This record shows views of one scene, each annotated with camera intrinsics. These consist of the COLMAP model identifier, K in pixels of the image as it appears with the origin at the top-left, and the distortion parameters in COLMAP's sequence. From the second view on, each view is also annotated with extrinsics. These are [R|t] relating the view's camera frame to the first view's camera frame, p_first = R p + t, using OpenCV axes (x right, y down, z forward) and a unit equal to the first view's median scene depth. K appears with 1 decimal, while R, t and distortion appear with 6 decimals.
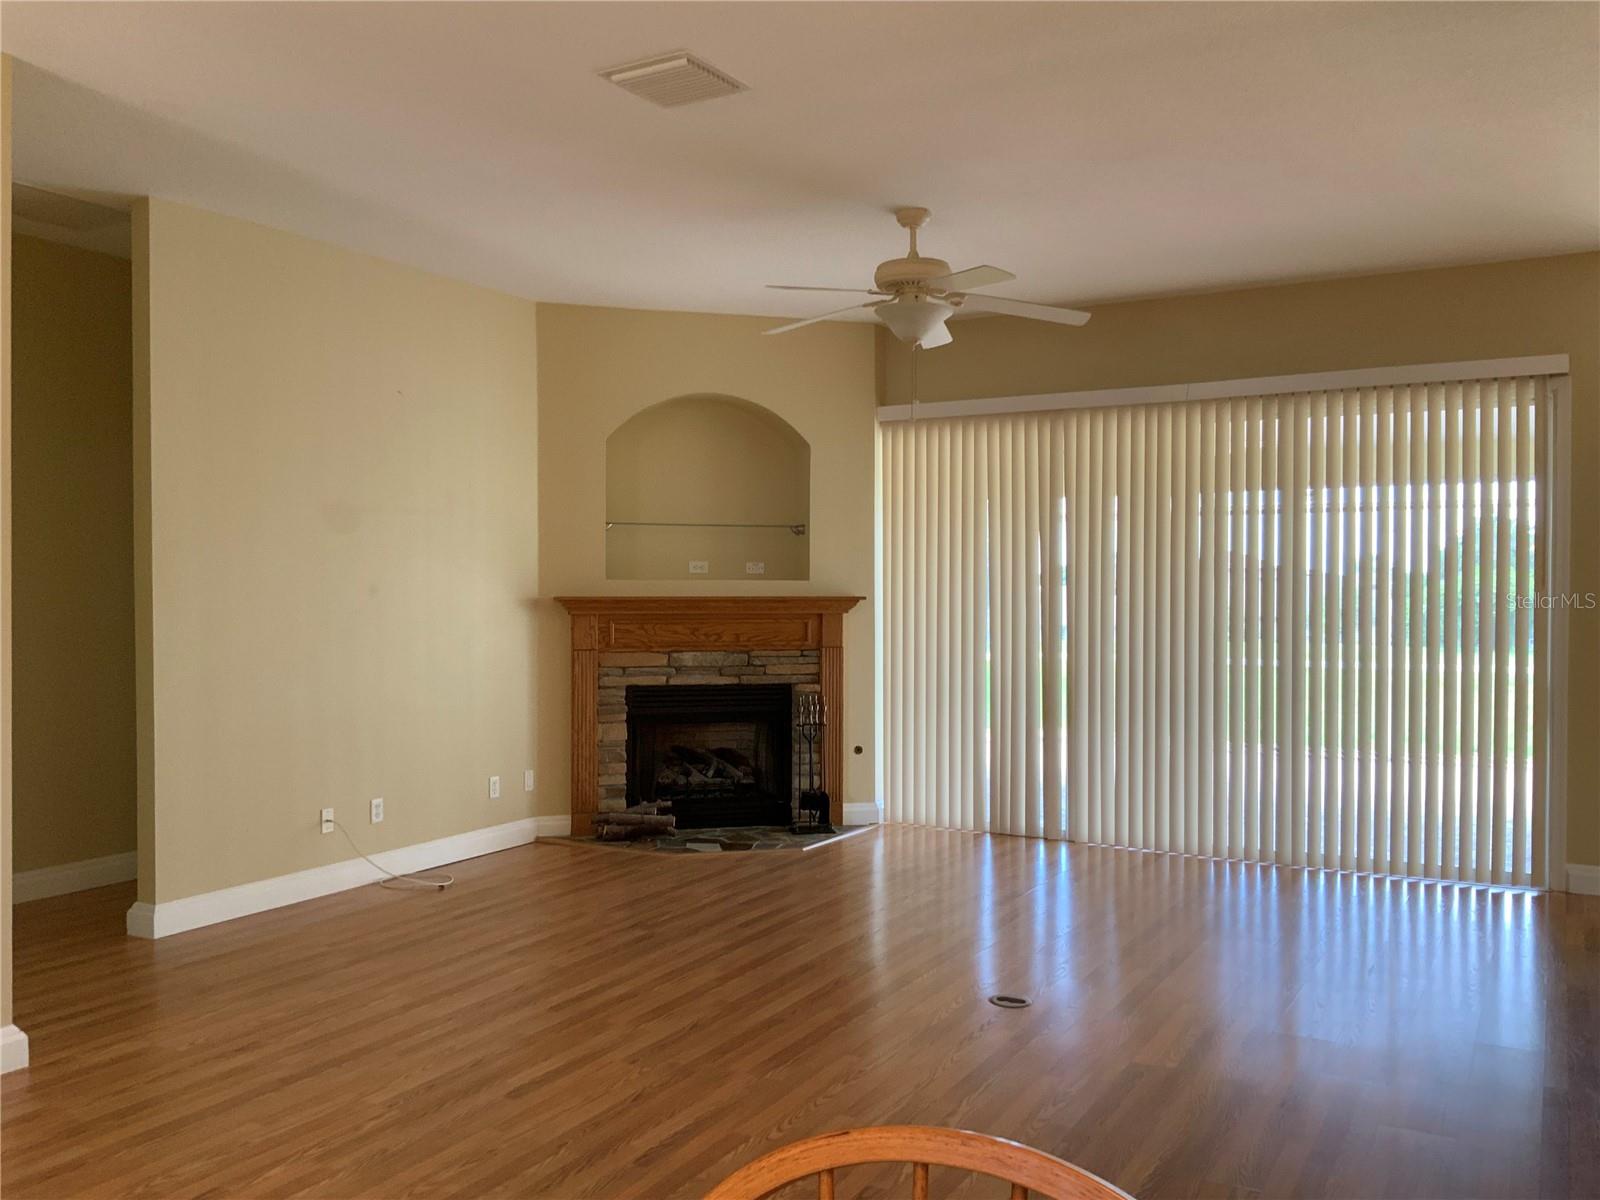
lens RADIAL K [[1321.3, 0, 803.2], [0, 1321.3, 600.0], [0, 0, 1]] dist [0.074033, -0.151574]
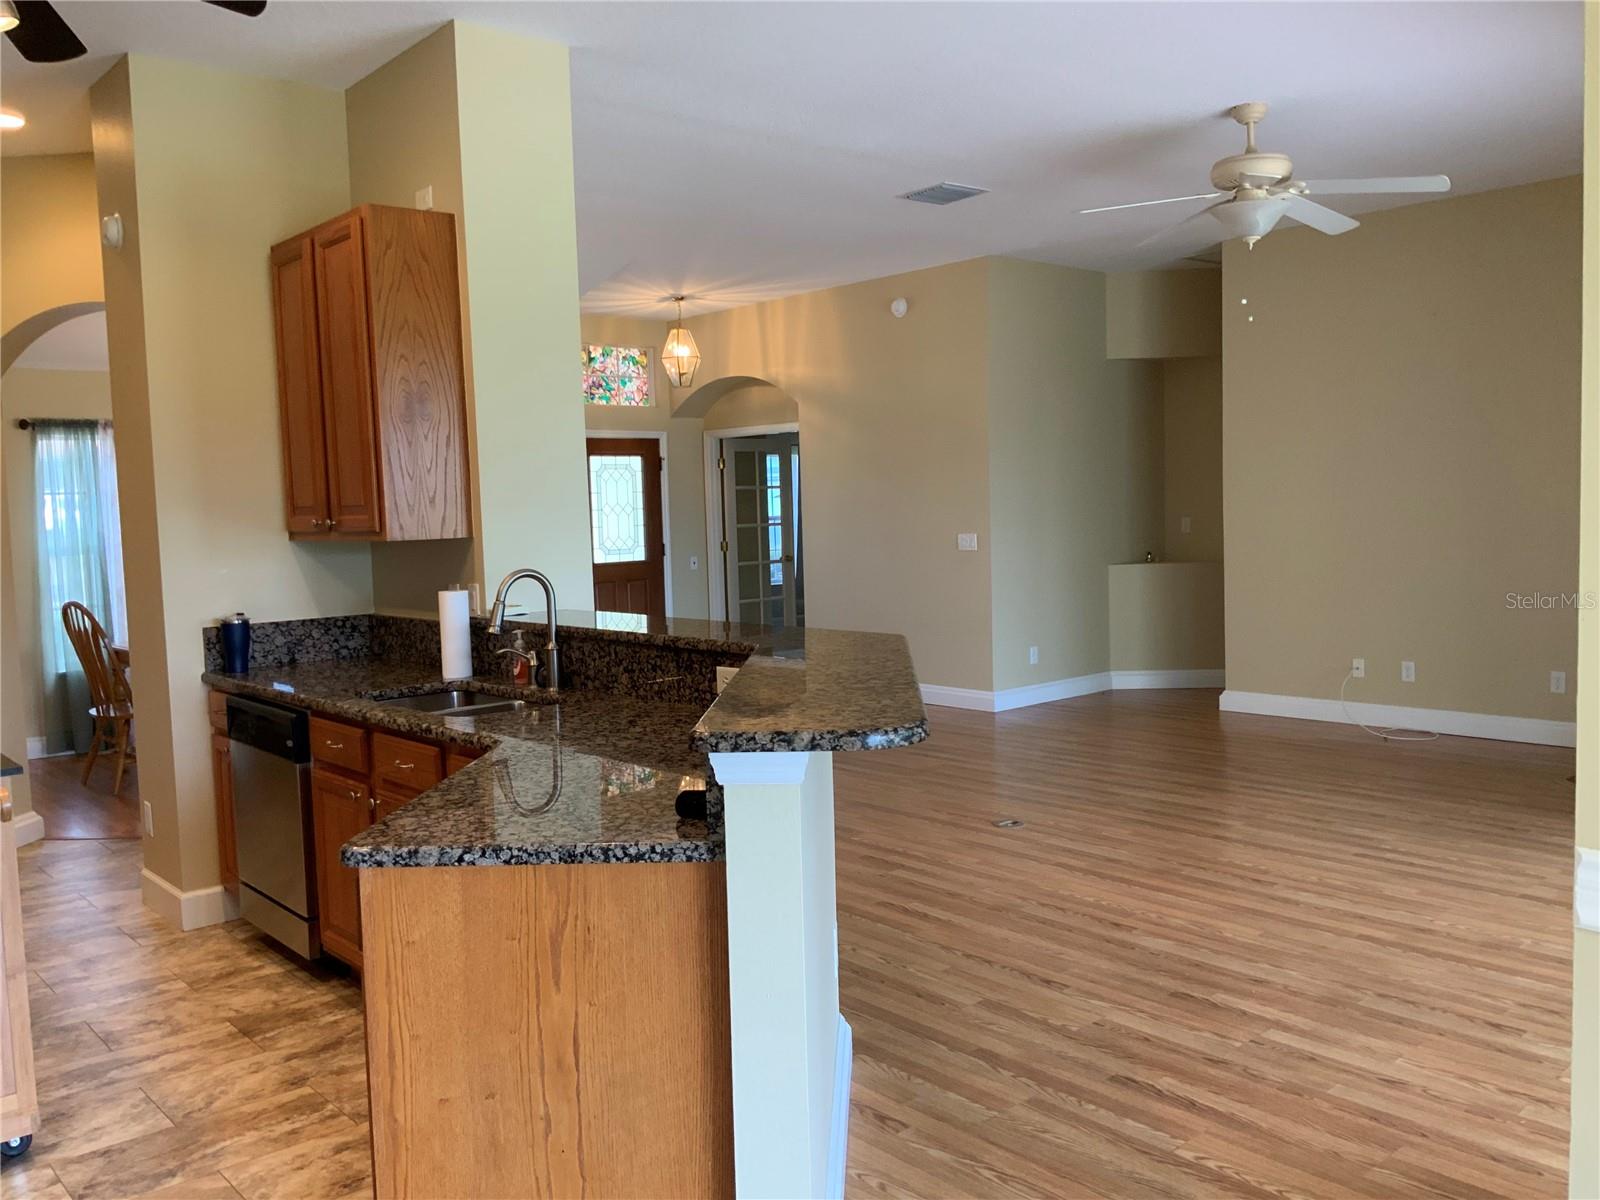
lens RADIAL K [[1321.3, 0, 797.5], [0, 1321.3, 591.8], [0, 0, 1]] dist [0.074033, -0.151574]
pose [[-0.343209, 0.070293, -0.936625, 1.137981], [0.026727, 0.997523, 0.065070, -0.026335], [0.938879, -0.002701, -0.344238, 1.367520]]
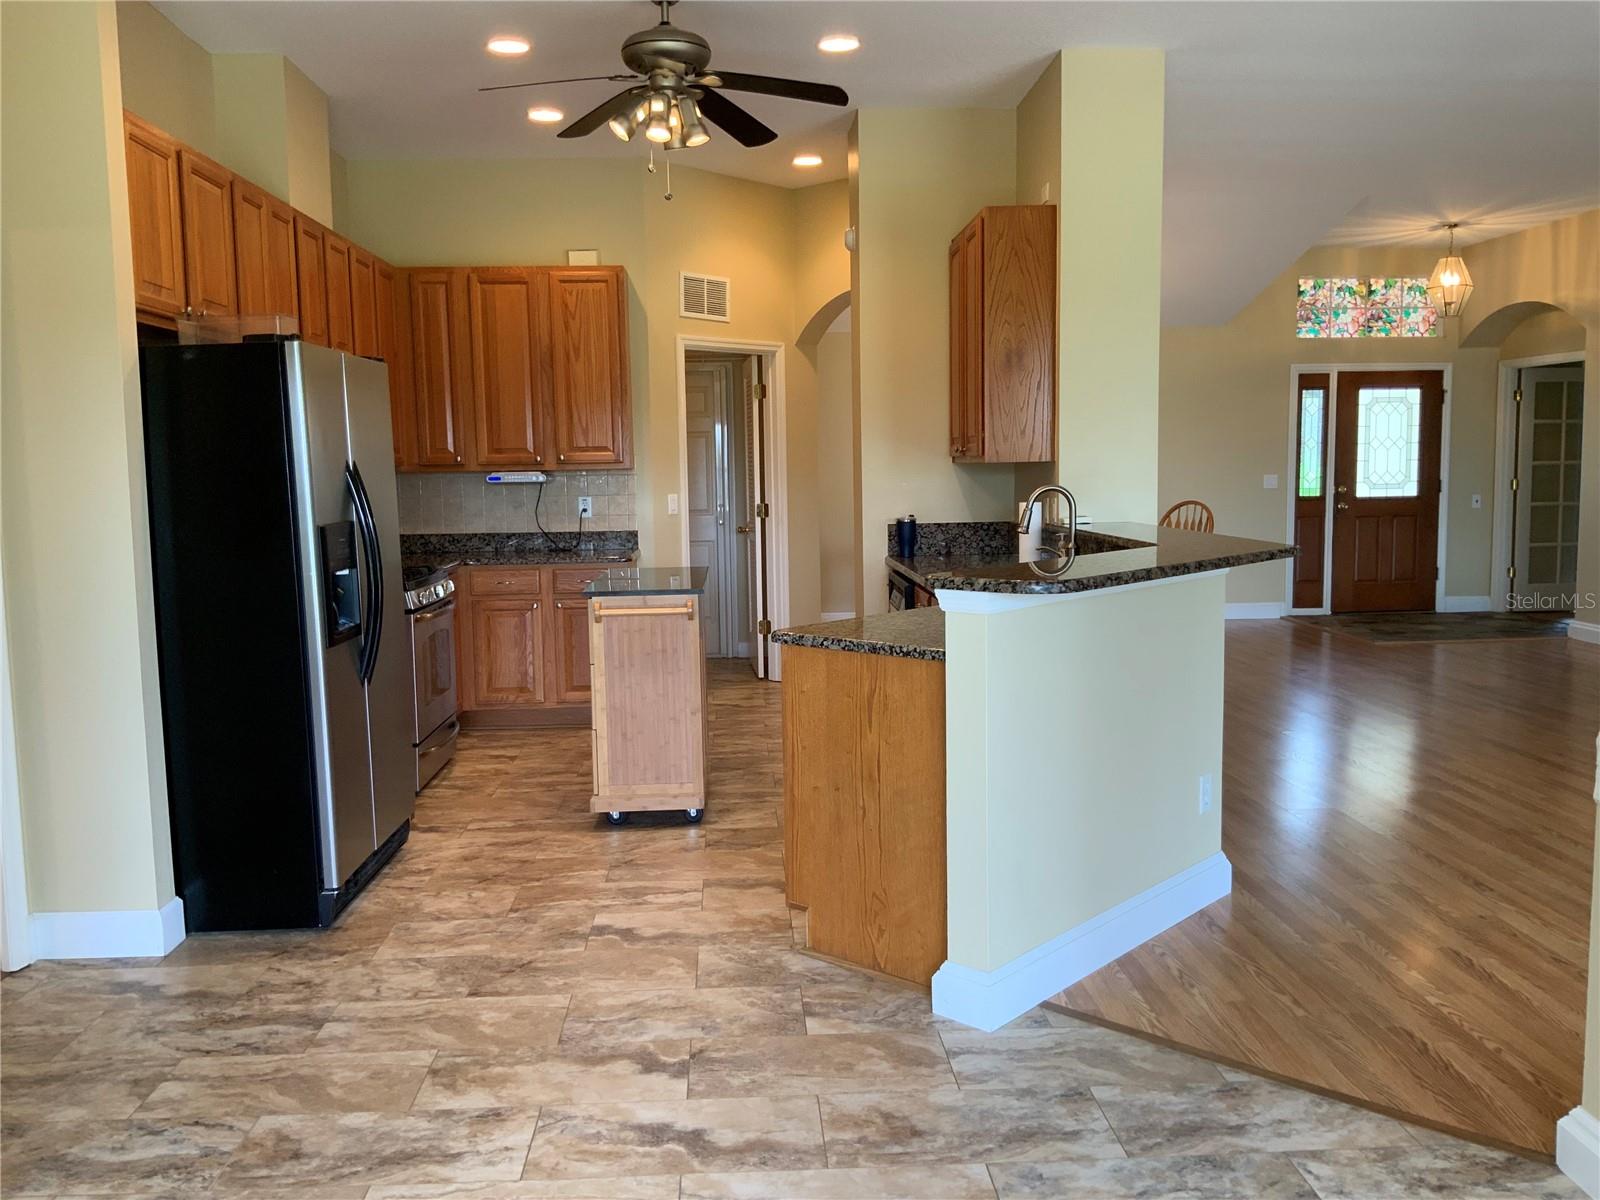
lens RADIAL K [[1321.3, 0, 790.9], [0, 1321.3, 602.3], [0, 0, 1]] dist [0.074033, -0.151574]
pose [[-0.853200, 0.066930, -0.517272, 1.152851], [0.013089, 0.994168, 0.107047, -0.019925], [0.521420, 0.084562, -0.849100, 1.565607]]
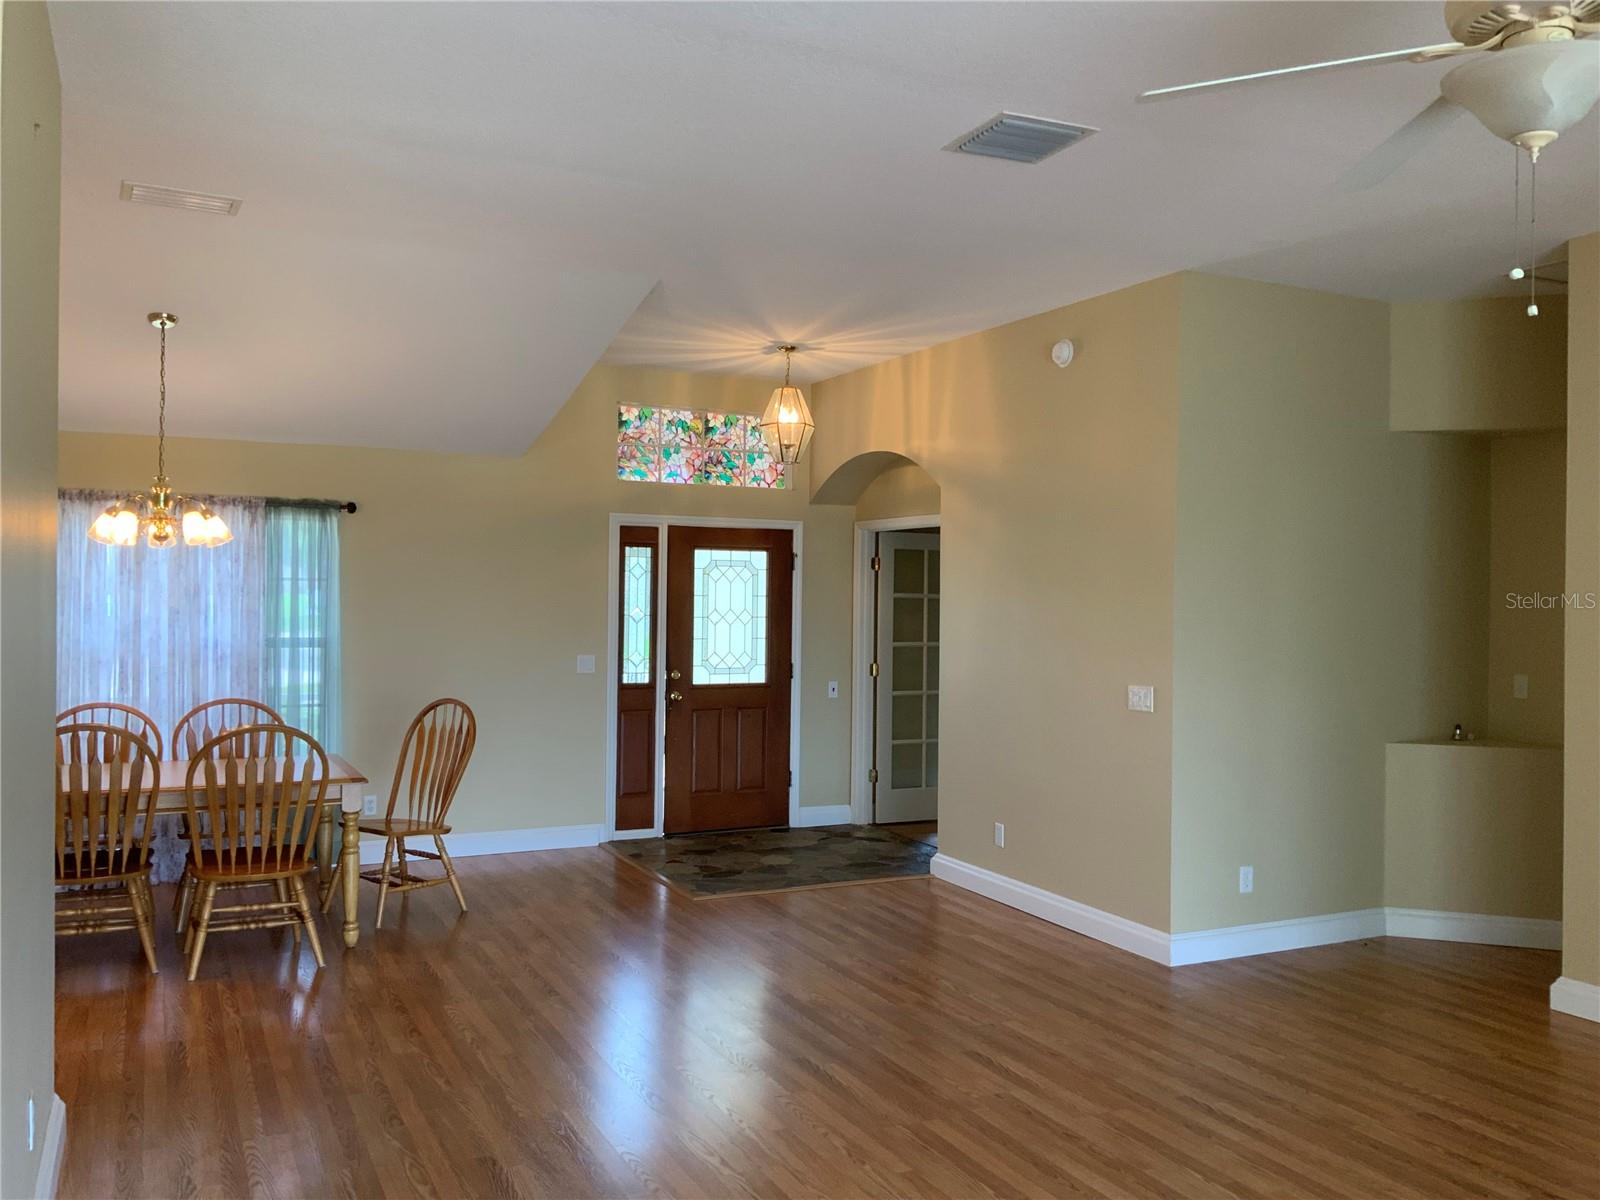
lens RADIAL K [[1321.3, 0, 777.9], [0, 1321.3, 598.0], [0, 0, 1]] dist [0.074033, -0.151574]
pose [[-0.589843, -0.008228, -0.807476, 0.784279], [-0.016835, 0.999856, 0.002110, -0.045026], [0.807342, 0.014839, -0.589897, 1.389872]]
